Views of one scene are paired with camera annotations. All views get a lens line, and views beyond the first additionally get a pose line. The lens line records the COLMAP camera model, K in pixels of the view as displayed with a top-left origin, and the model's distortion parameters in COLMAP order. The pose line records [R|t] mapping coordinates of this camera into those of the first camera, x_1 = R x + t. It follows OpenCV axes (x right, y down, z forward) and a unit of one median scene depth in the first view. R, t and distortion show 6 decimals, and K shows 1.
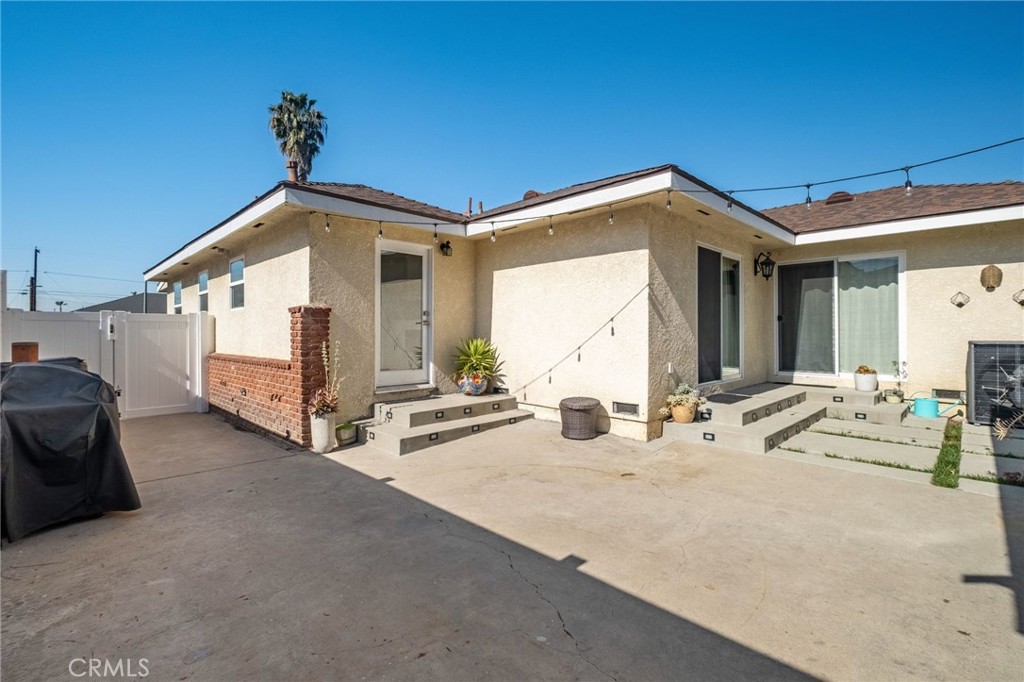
lens RADIAL K [[456.0, 0, 510.3], [0, 456.0, 336.2], [0, 0, 1]] dist [-0.000802, -0.000147]
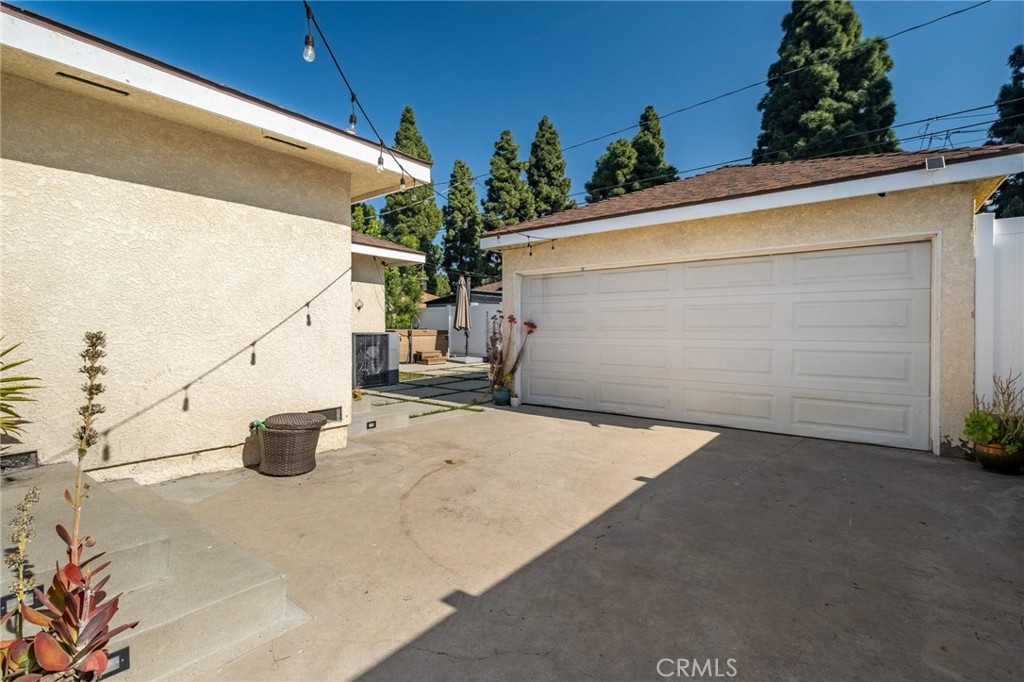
lens RADIAL K [[472.2, 0, 513.0], [0, 472.2, 345.5], [0, 0, 1]] dist [0.000128, -0.000024]
pose [[-0.130116, -0.031620, 0.990994, -0.852089], [0.009704, 0.999403, 0.033162, 0.013055], [-0.991451, 0.013931, -0.129731, 1.071239]]
